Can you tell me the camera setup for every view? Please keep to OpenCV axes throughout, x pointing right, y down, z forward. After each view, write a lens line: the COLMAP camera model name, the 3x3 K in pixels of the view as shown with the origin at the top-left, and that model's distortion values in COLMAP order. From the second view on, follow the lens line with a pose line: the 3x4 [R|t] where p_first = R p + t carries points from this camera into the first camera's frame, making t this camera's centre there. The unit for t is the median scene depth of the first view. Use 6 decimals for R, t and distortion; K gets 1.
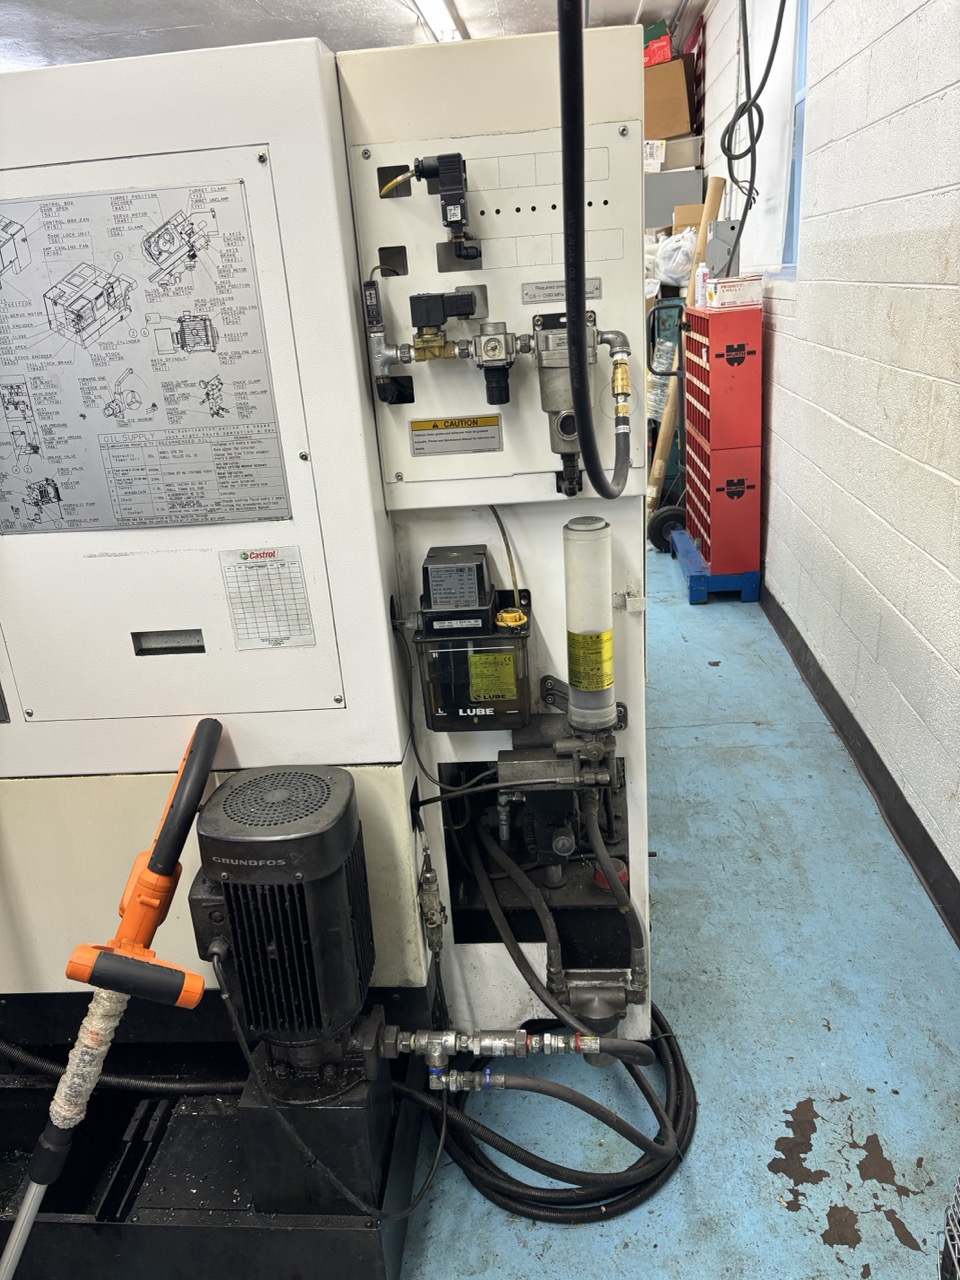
lens RADIAL K [[981.0, 0, 483.2], [0, 981.0, 646.0], [0, 0, 1]] dist [0.045494, -0.068214]
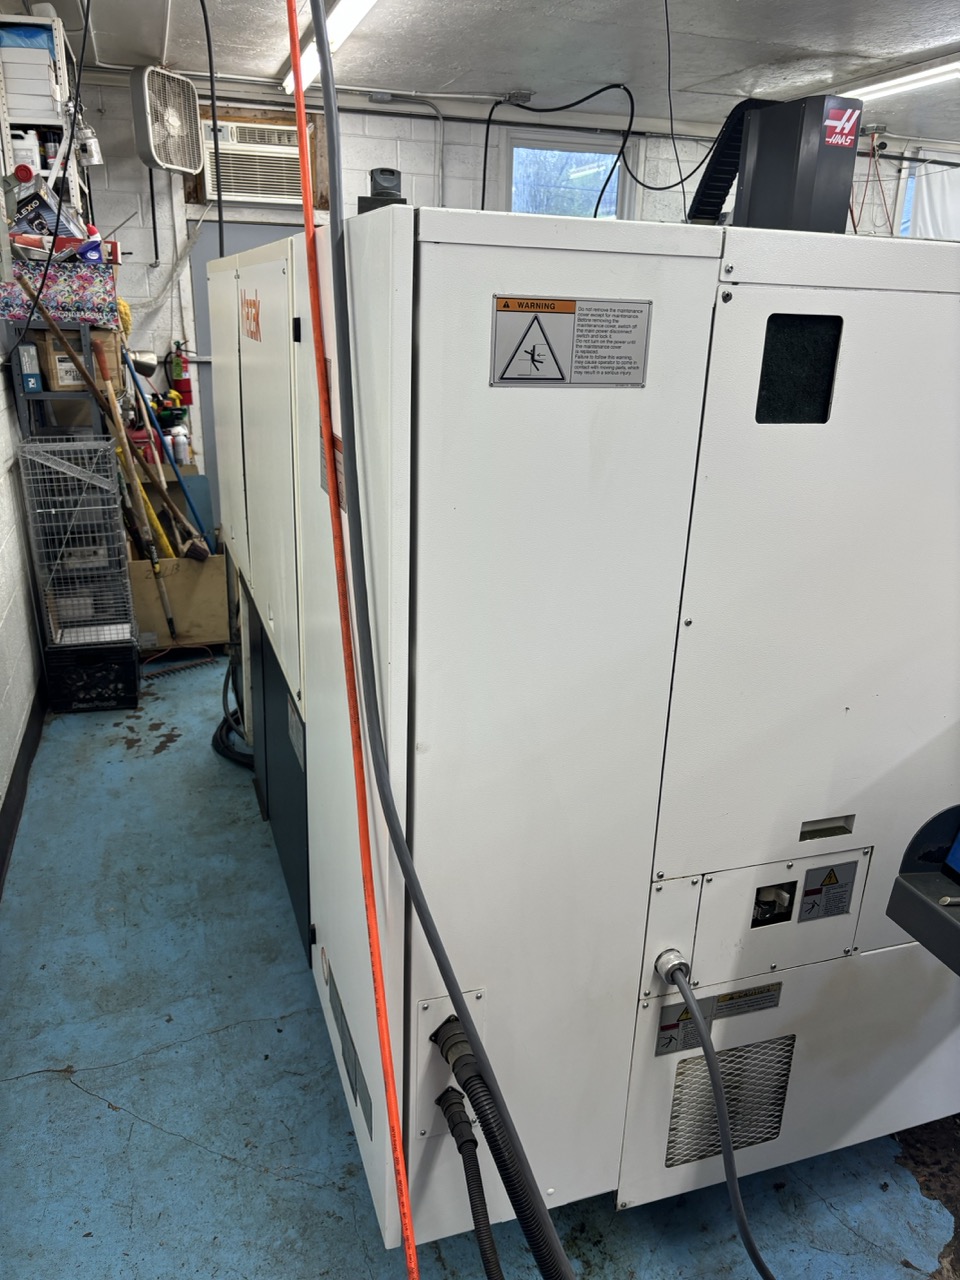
lens RADIAL K [[981.0, 0, 483.2], [0, 981.0, 646.0], [0, 0, 1]] dist [0.045494, -0.068214]
pose [[-0.923721, 0.151252, -0.351940, 0.401234], [-0.115437, 0.766127, 0.632238, -1.114004], [0.365258, 0.624638, -0.690228, 2.608600]]
